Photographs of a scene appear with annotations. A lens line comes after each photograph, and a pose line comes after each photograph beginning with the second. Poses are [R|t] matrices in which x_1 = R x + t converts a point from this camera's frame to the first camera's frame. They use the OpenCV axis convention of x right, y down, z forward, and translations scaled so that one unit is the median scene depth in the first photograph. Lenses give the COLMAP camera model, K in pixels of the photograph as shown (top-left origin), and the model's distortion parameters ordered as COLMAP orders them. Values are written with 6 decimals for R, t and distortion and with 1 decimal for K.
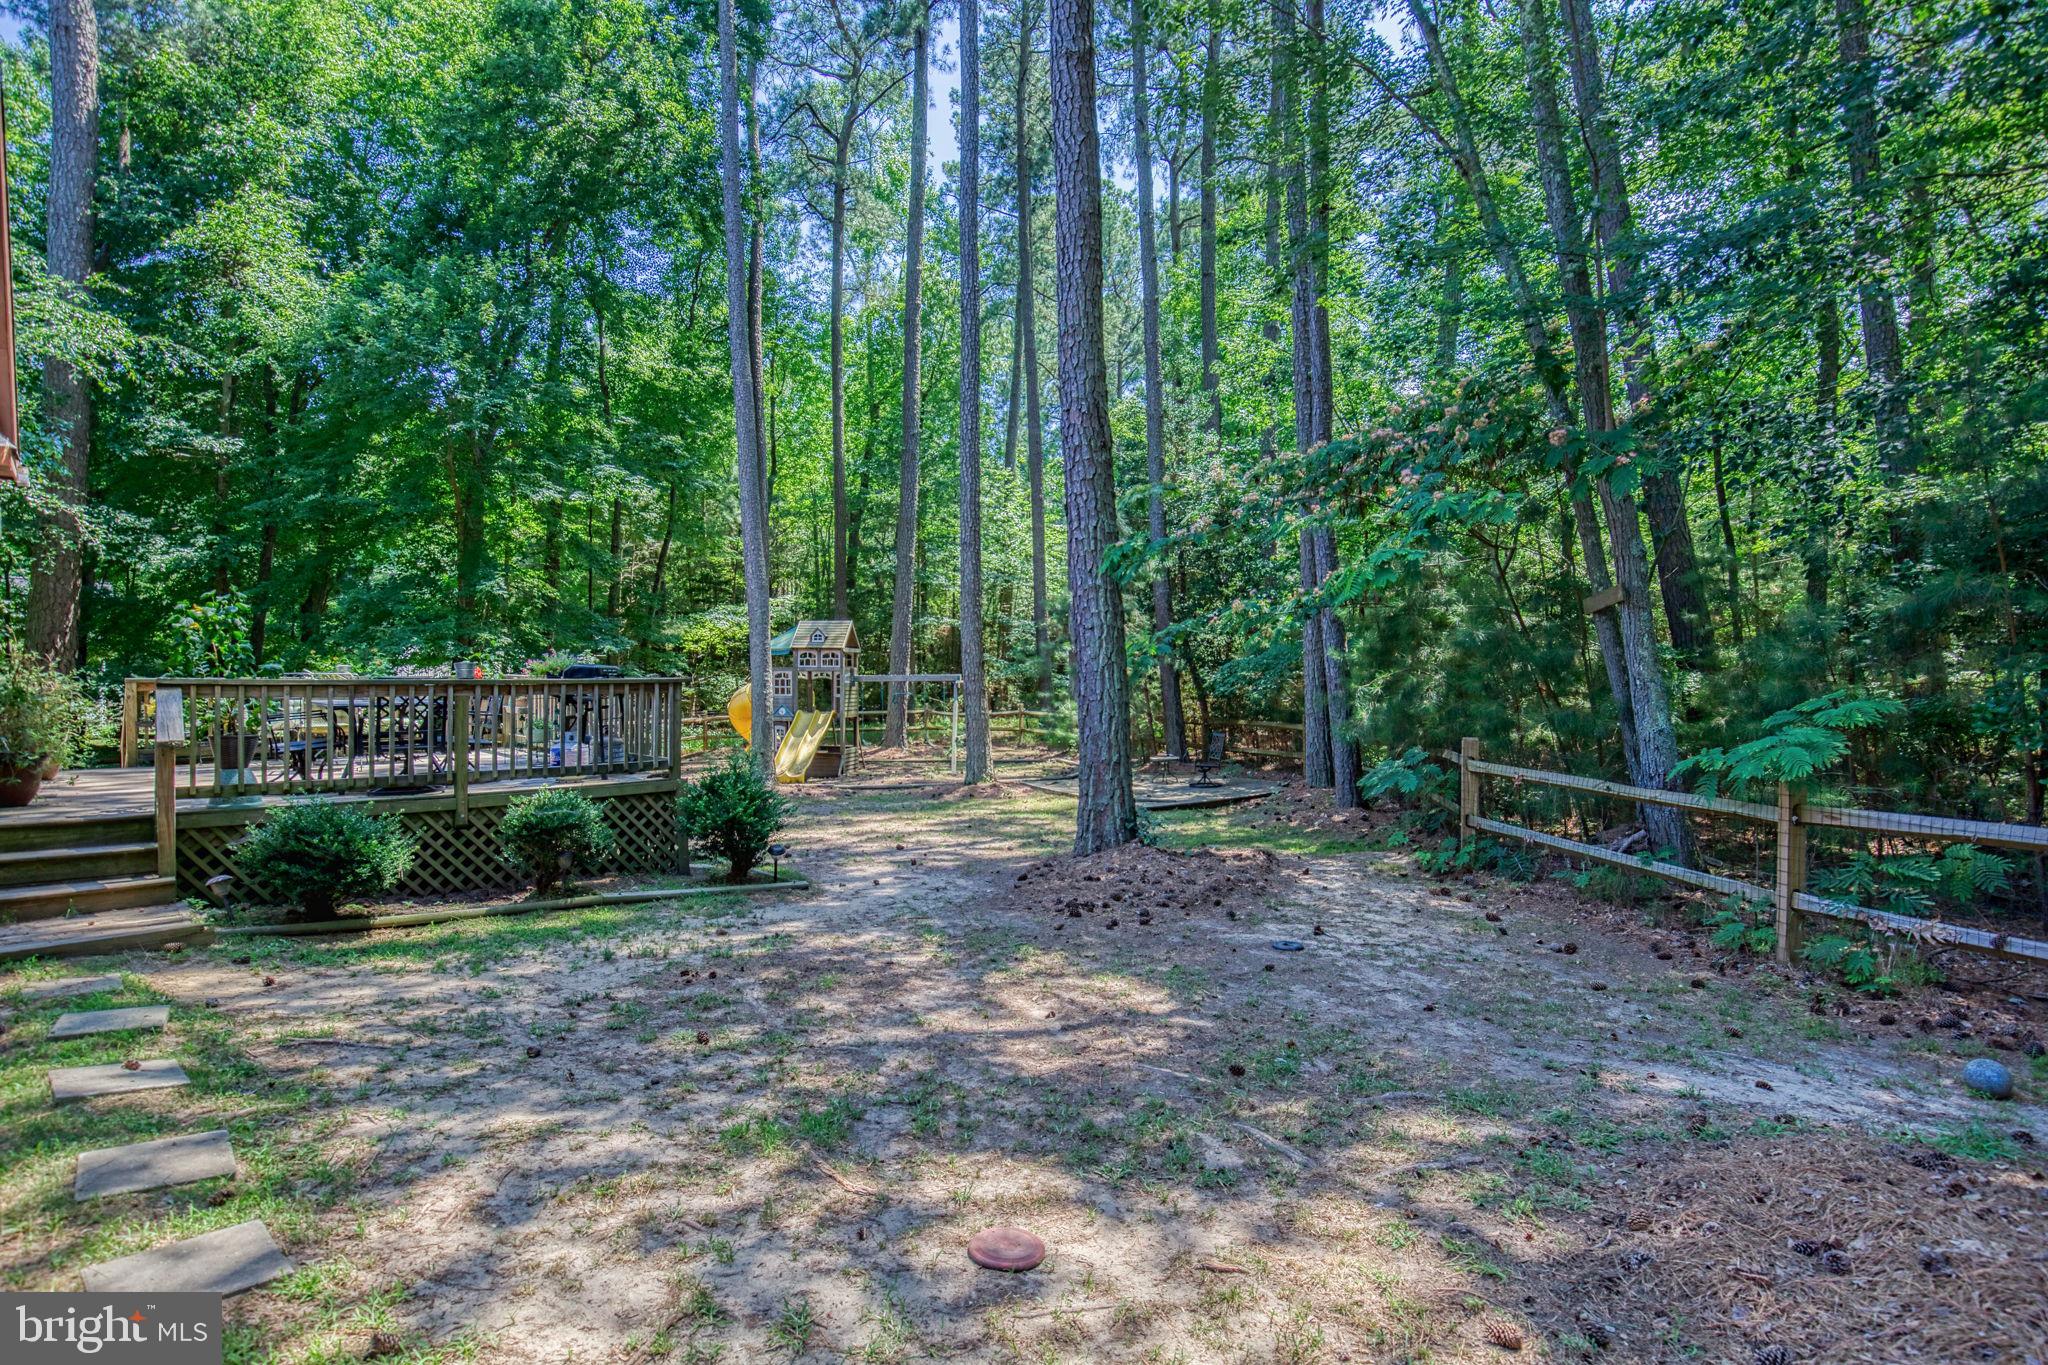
lens RADIAL K [[1058.0, 0, 1032.9], [0, 1058.0, 675.5], [0, 0, 1]] dist [-0.018739, 0.000474]
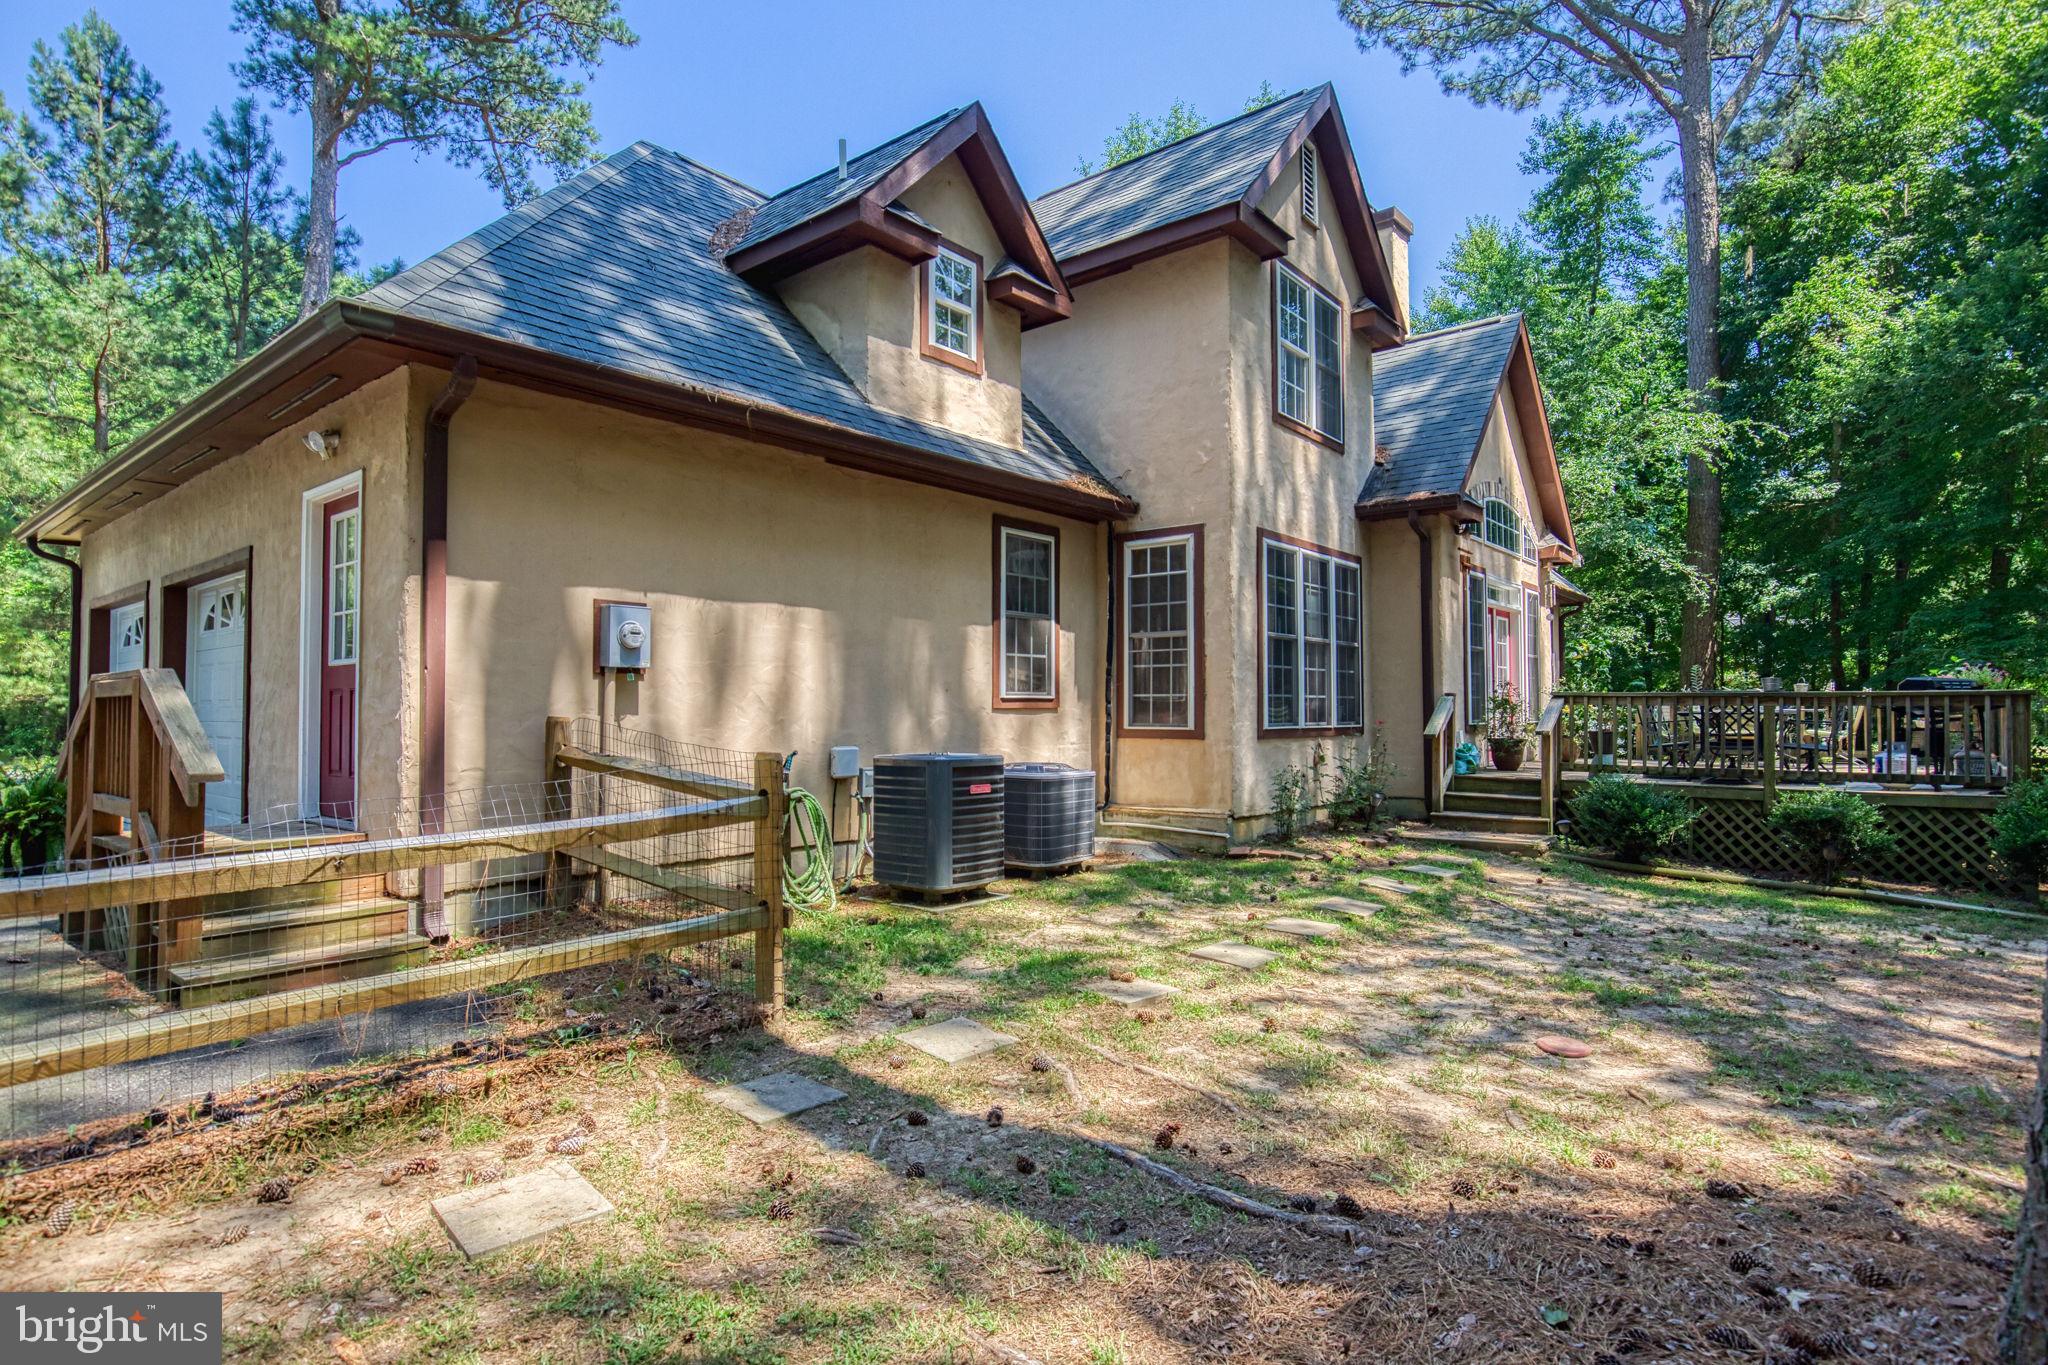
lens RADIAL K [[1058.0, 0, 1031.7], [0, 1058.0, 678.6], [0, 0, 1]] dist [-0.018739, 0.000474]
pose [[0.144893, -0.024062, -0.989155, 0.247053], [0.001119, 0.999708, -0.024155, 0.007579], [0.989447, 0.002393, 0.144878, 0.000761]]
